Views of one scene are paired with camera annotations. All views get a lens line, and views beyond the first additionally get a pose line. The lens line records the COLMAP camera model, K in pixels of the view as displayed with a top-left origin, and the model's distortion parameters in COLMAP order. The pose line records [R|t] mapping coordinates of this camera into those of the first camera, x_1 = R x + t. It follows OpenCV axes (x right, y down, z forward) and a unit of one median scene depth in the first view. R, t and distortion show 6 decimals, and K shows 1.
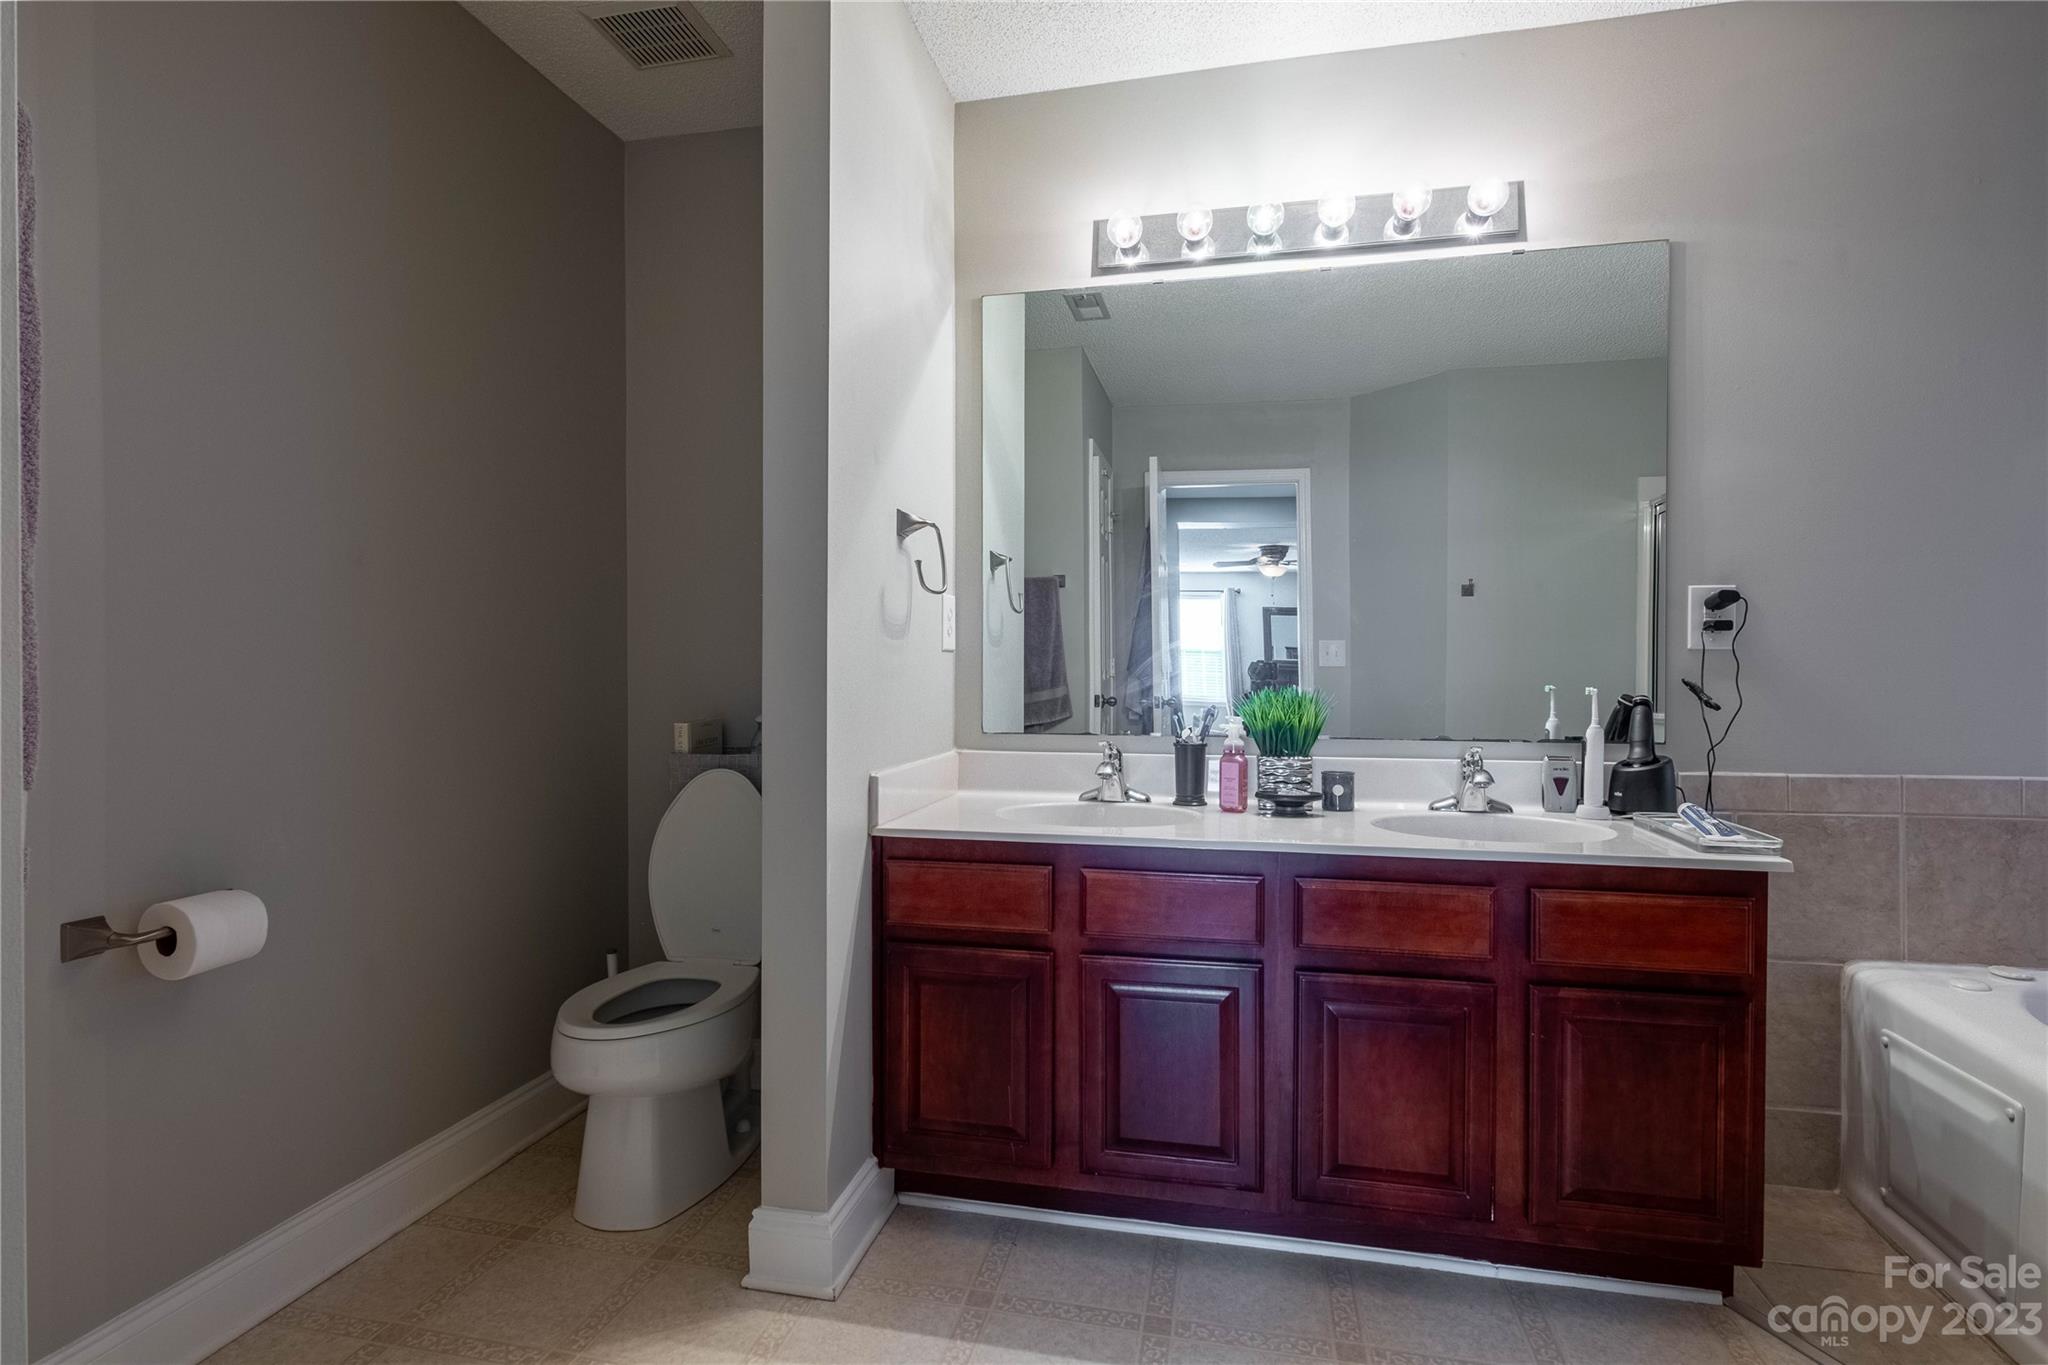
lens RADIAL K [[1006.0, 0, 1024.6], [0, 1006.0, 677.3], [0, 0, 1]] dist [0.001544, -0.000335]
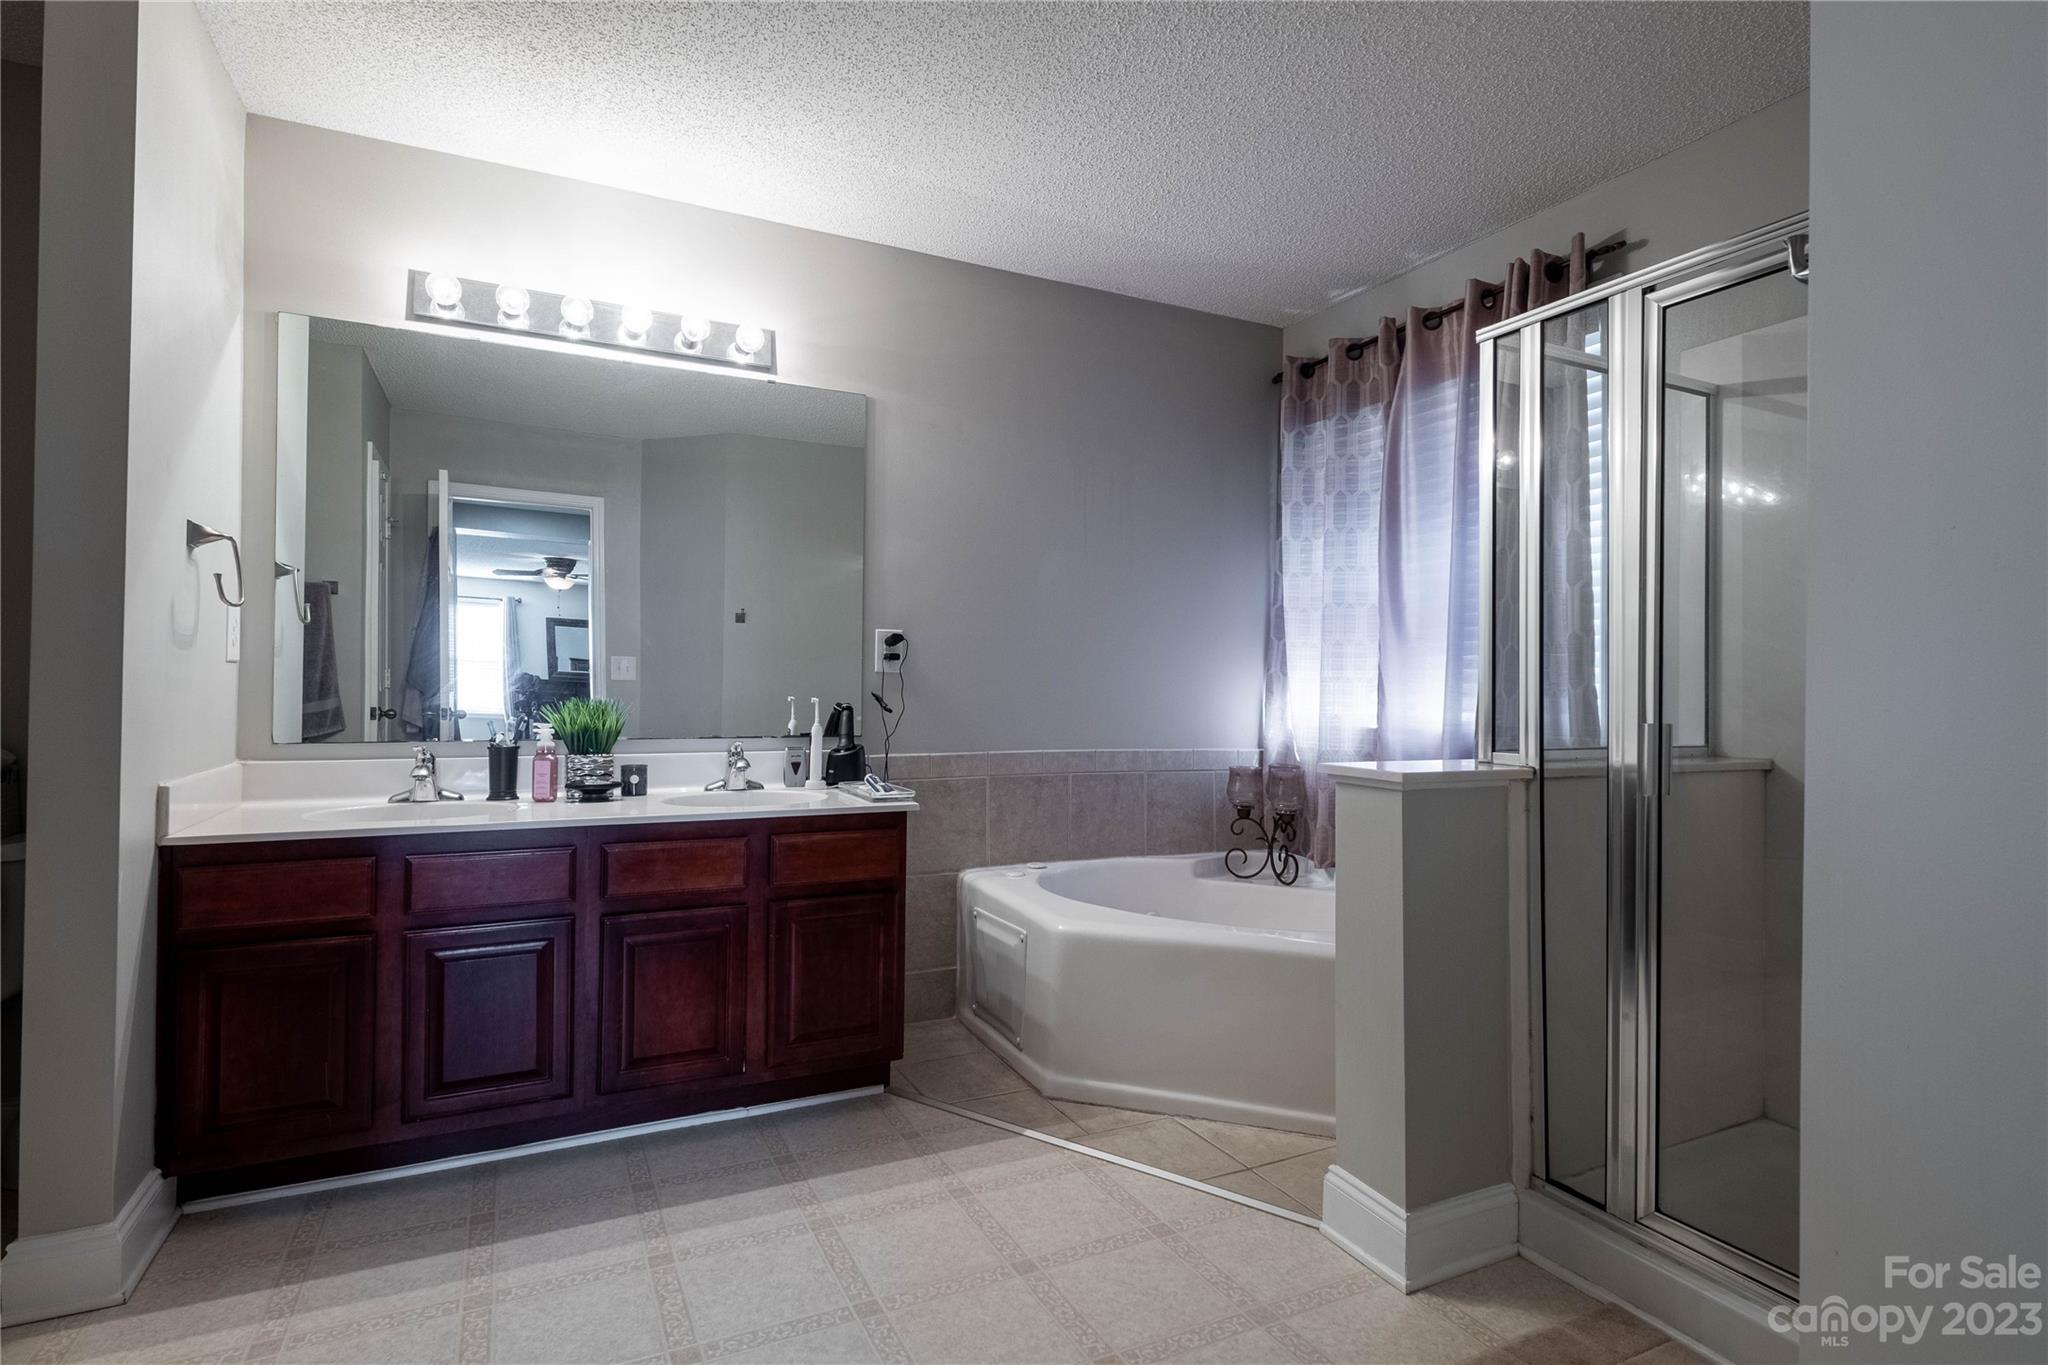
lens RADIAL K [[1006.0, 0, 1023.0], [0, 1006.0, 680.1], [0, 0, 1]] dist [0.001544, -0.000335]
pose [[0.776689, 0.010752, 0.629793, -0.112194], [-0.004699, 0.999925, -0.011276, -0.000381], [-0.629867, 0.005799, 0.776681, -0.305645]]
